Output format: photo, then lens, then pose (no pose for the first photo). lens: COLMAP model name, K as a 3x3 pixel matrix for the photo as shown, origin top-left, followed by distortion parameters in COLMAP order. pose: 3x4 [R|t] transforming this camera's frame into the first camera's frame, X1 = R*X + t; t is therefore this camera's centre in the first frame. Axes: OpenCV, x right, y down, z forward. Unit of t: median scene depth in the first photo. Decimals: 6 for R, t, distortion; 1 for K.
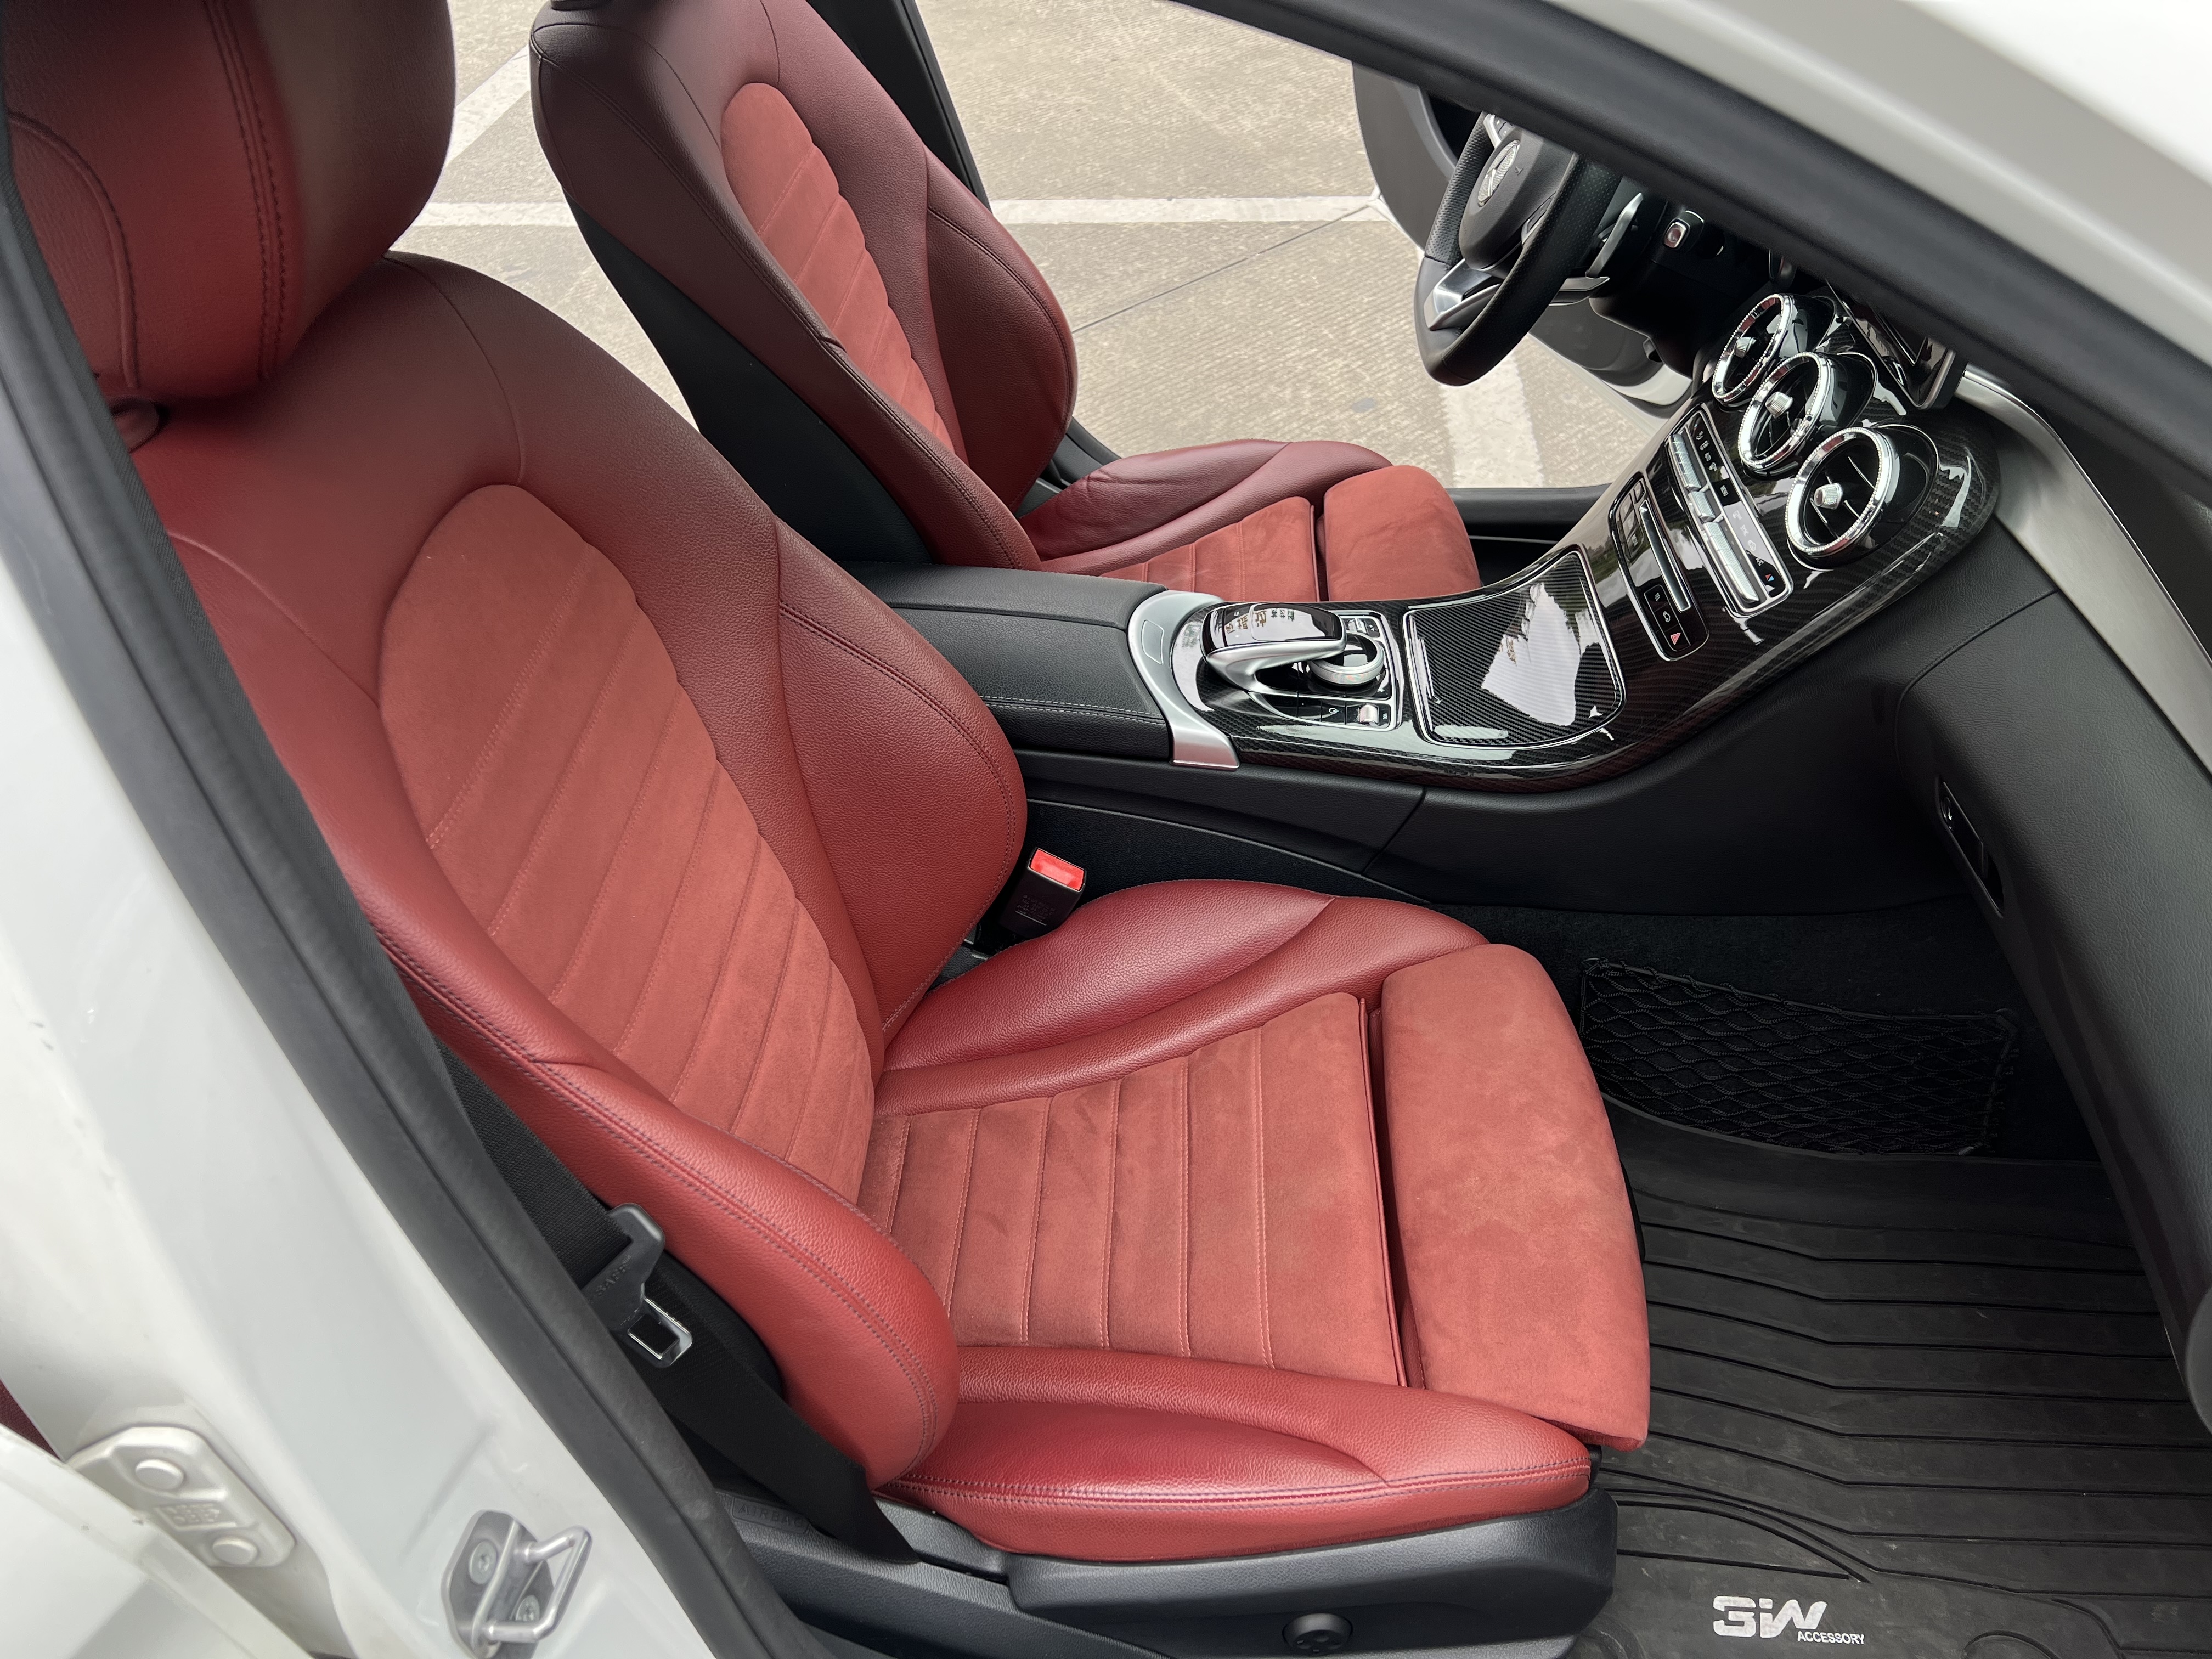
lens RADIAL K [[1679.1, 0, 1117.2], [0, 1679.1, 835.2], [0, 0, 1]] dist [0.044249, -0.060085]
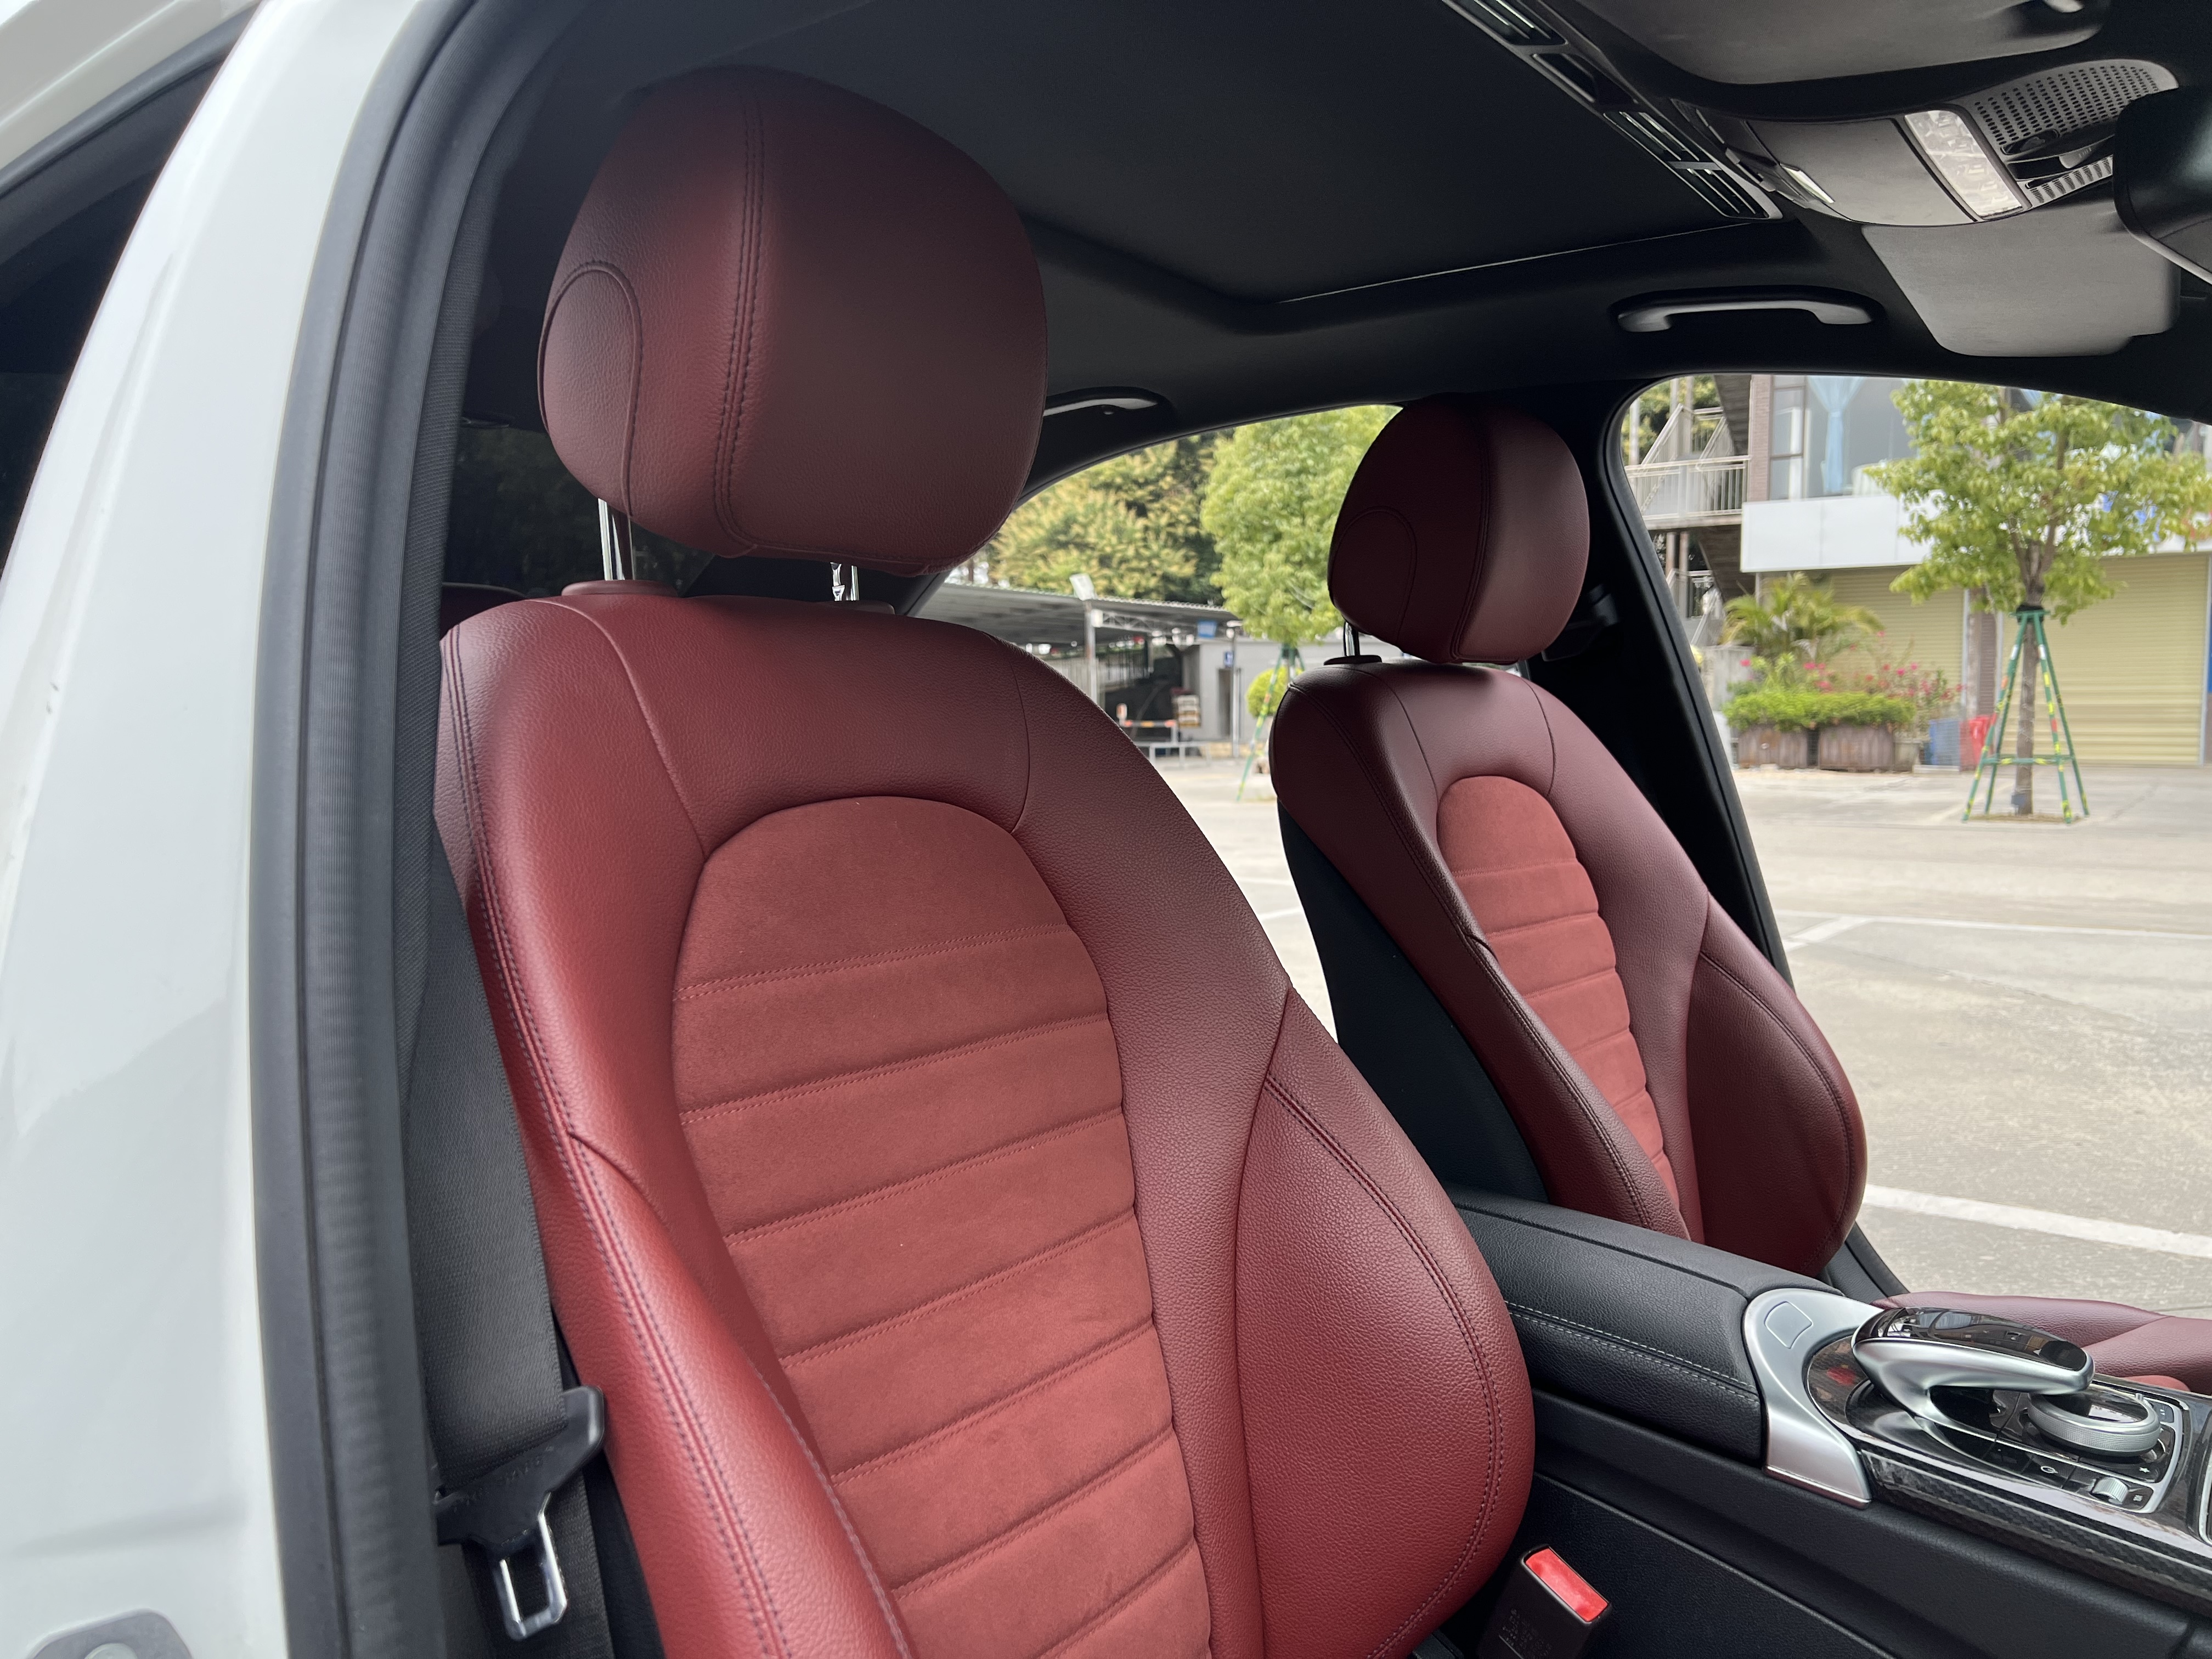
lens RADIAL K [[1718.8, 0, 1106.0], [0, 1718.8, 829.5], [0, 0, 1]] dist [-0.009391, -0.031747]
pose [[0.816882, 0.043519, -0.575160, 0.194524], [-0.380628, 0.789890, -0.480828, 0.179950], [0.433388, 0.611702, 0.661812, 0.261137]]
